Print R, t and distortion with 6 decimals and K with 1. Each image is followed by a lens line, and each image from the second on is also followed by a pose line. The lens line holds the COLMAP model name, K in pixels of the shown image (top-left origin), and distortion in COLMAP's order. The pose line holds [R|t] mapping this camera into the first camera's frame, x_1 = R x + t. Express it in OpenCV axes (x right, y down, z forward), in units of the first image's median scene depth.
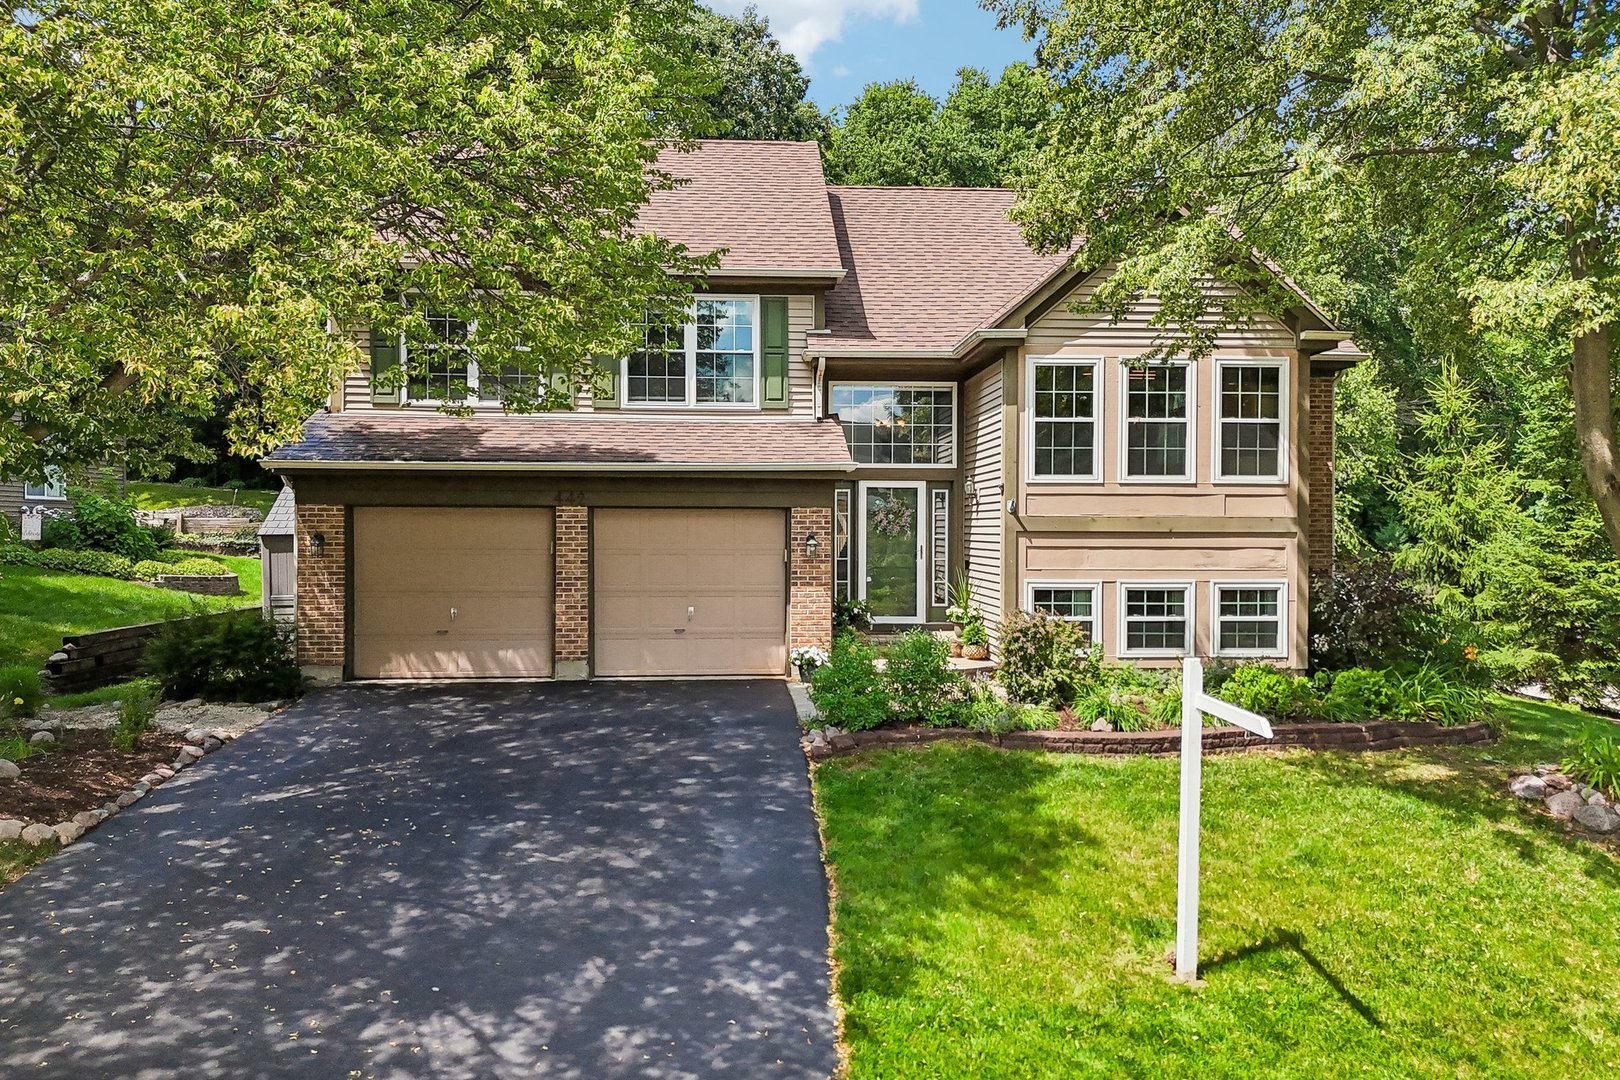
lens RADIAL K [[1129.2, 0, 814.1], [0, 1129.2, 538.5], [0, 0, 1]] dist [0.027977, -0.015719]
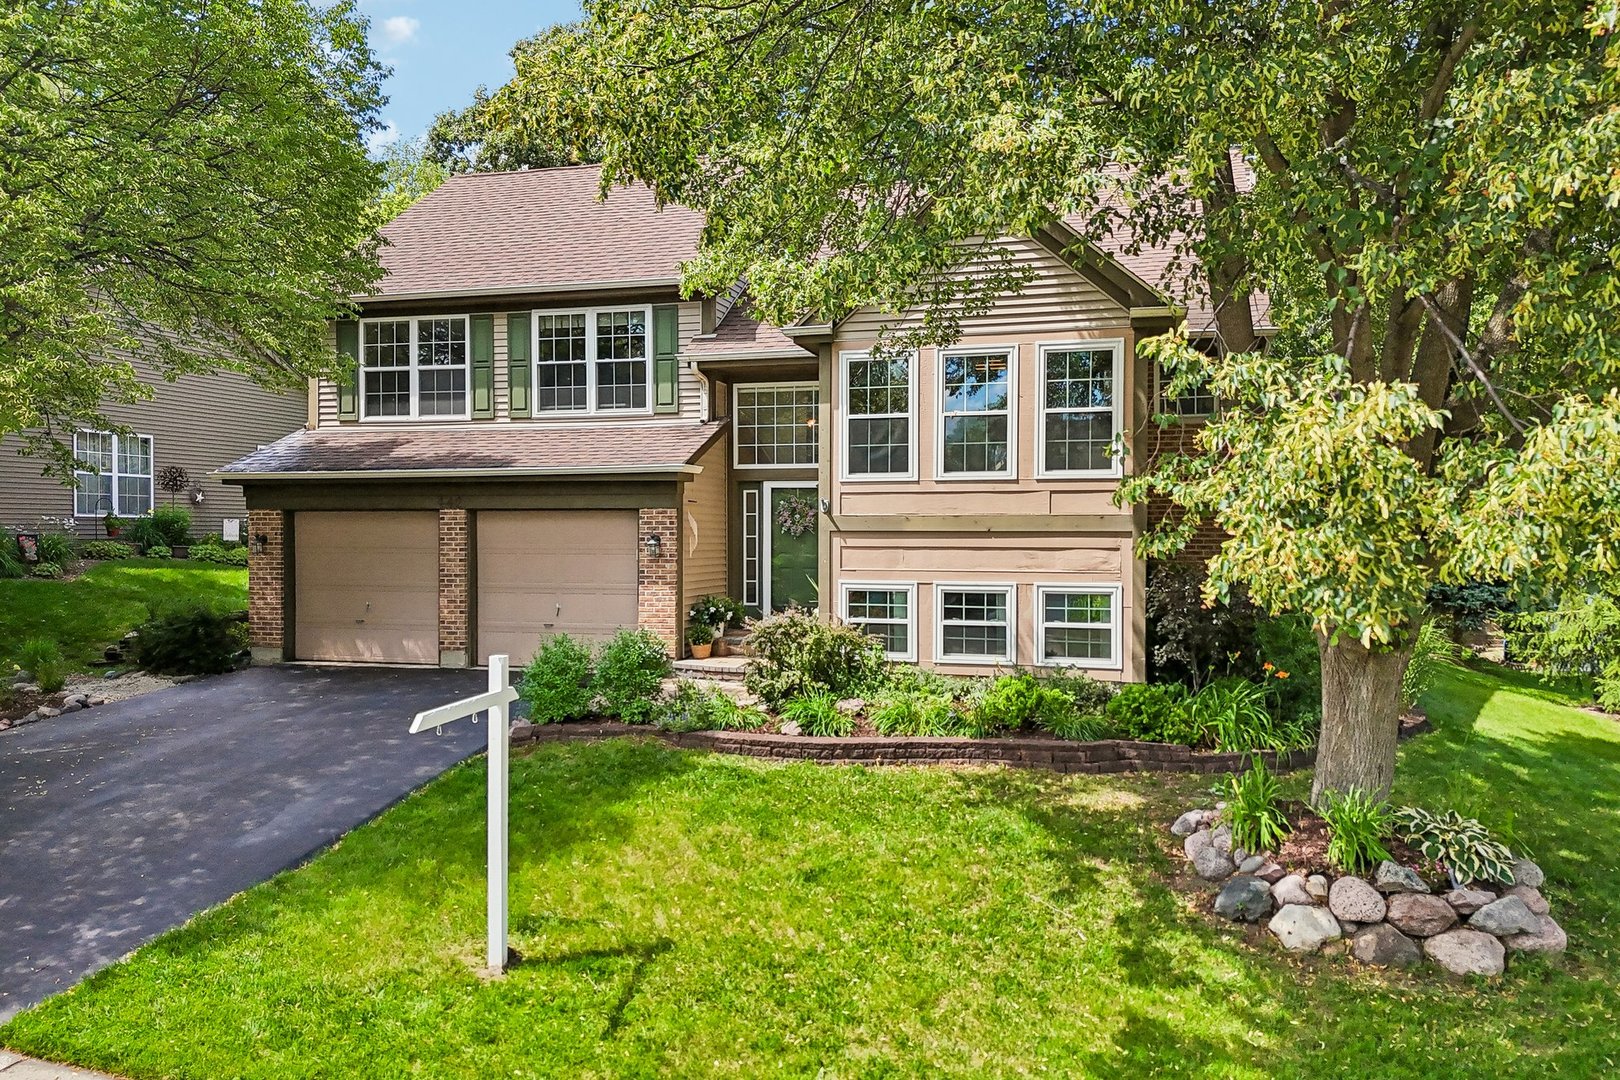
lens RADIAL K [[1129.2, 0, 818.5], [0, 1129.2, 540.7], [0, 0, 1]] dist [0.027977, -0.015719]
pose [[0.952344, -0.000604, -0.305026, 0.464134], [0.001346, 0.999997, 0.002220, -0.000236], [0.305023, -0.002525, 0.952341, 0.061656]]
